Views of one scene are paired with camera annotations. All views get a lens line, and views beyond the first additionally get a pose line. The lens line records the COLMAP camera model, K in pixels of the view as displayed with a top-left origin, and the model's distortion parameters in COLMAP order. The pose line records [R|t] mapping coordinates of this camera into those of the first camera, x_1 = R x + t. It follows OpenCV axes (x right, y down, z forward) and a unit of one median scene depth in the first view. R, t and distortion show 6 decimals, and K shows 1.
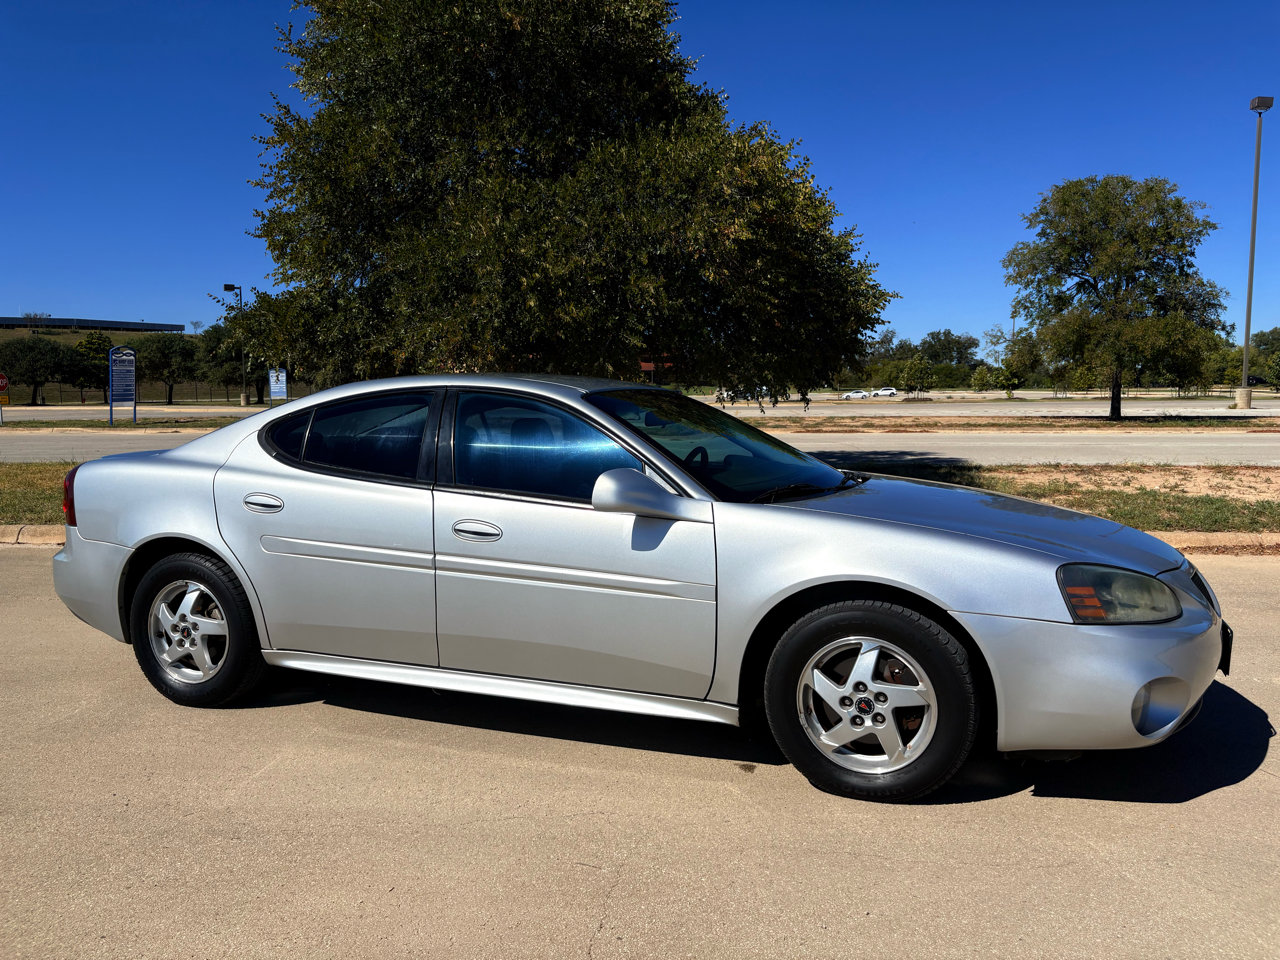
lens RADIAL K [[961.8, 0, 645.5], [0, 961.8, 487.2], [0, 0, 1]] dist [0.046514, -0.052584]
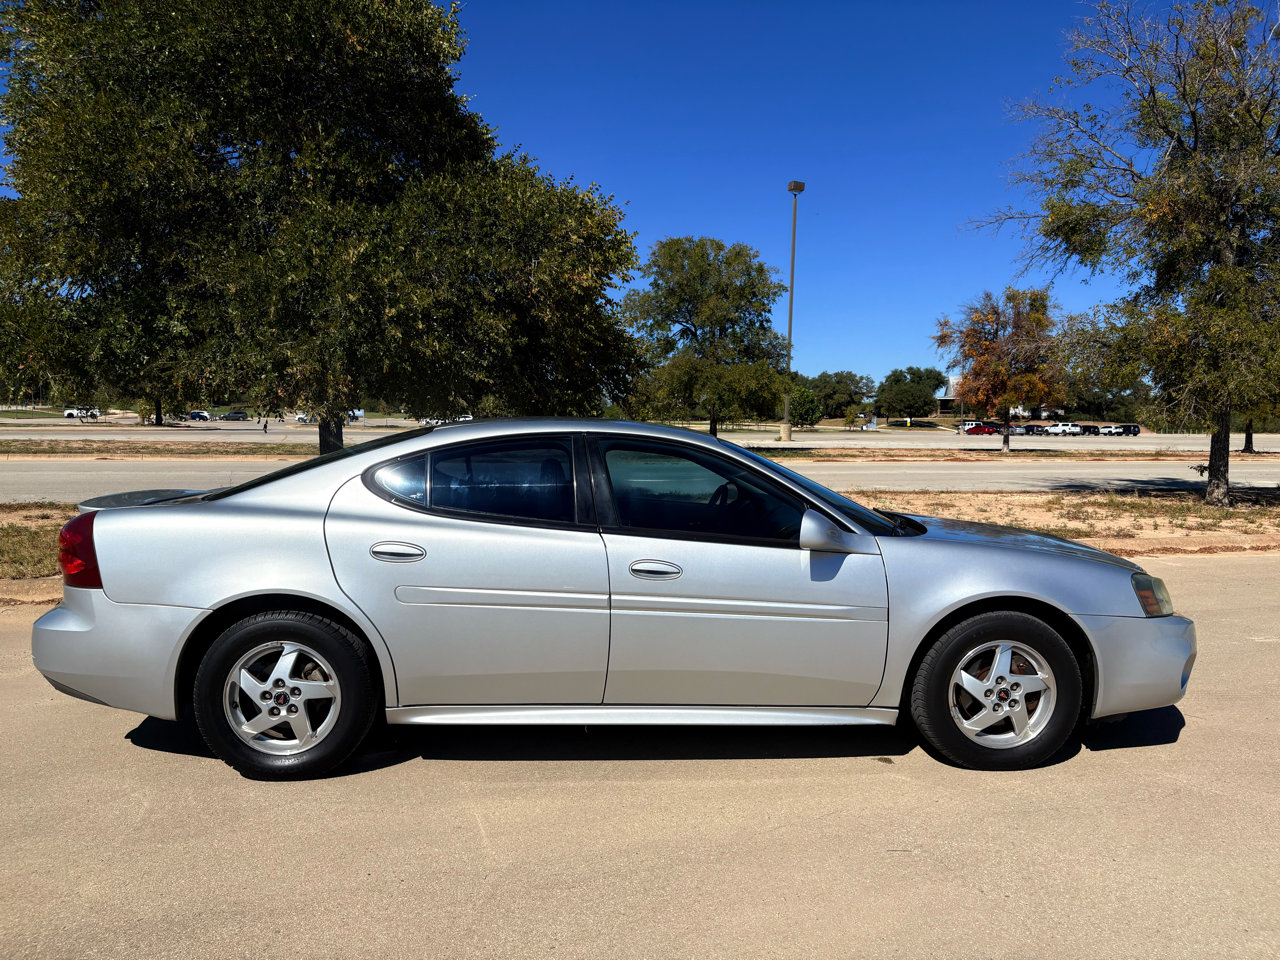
lens RADIAL K [[961.8, 0, 645.5], [0, 961.8, 487.2], [0, 0, 1]] dist [0.046514, -0.052584]
pose [[0.905907, -0.010701, 0.423342, -0.305593], [0.021982, 0.999521, -0.021773, -0.011269], [-0.422906, 0.029030, 0.905708, 0.019419]]
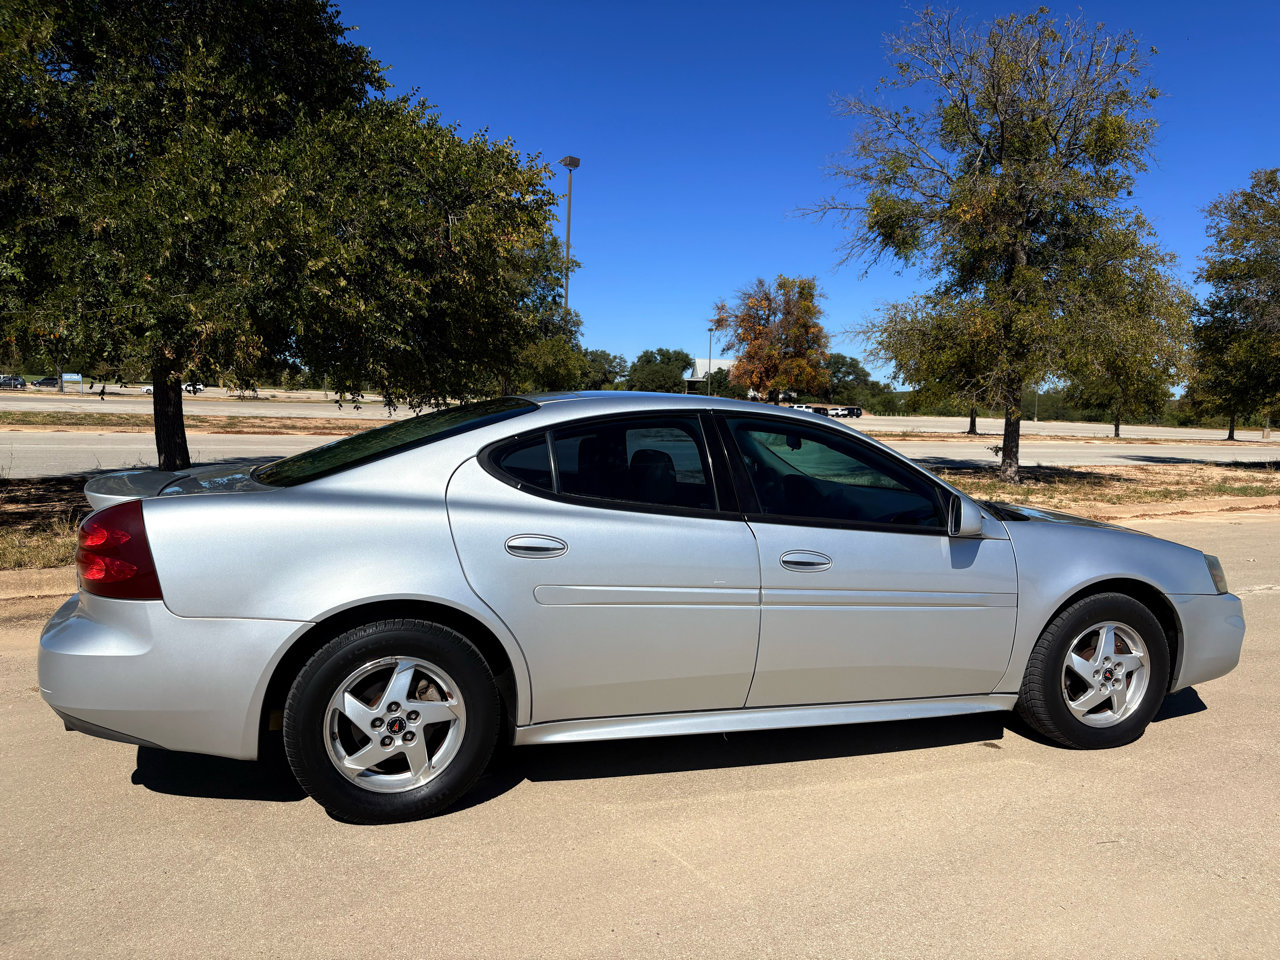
lens RADIAL K [[961.8, 0, 645.5], [0, 961.8, 487.2], [0, 0, 1]] dist [0.046514, -0.052584]
pose [[0.768839, -0.024018, 0.638992, -0.446833], [0.023996, 0.999674, 0.008703, -0.020397], [-0.638992, 0.008642, 0.769164, 0.167721]]
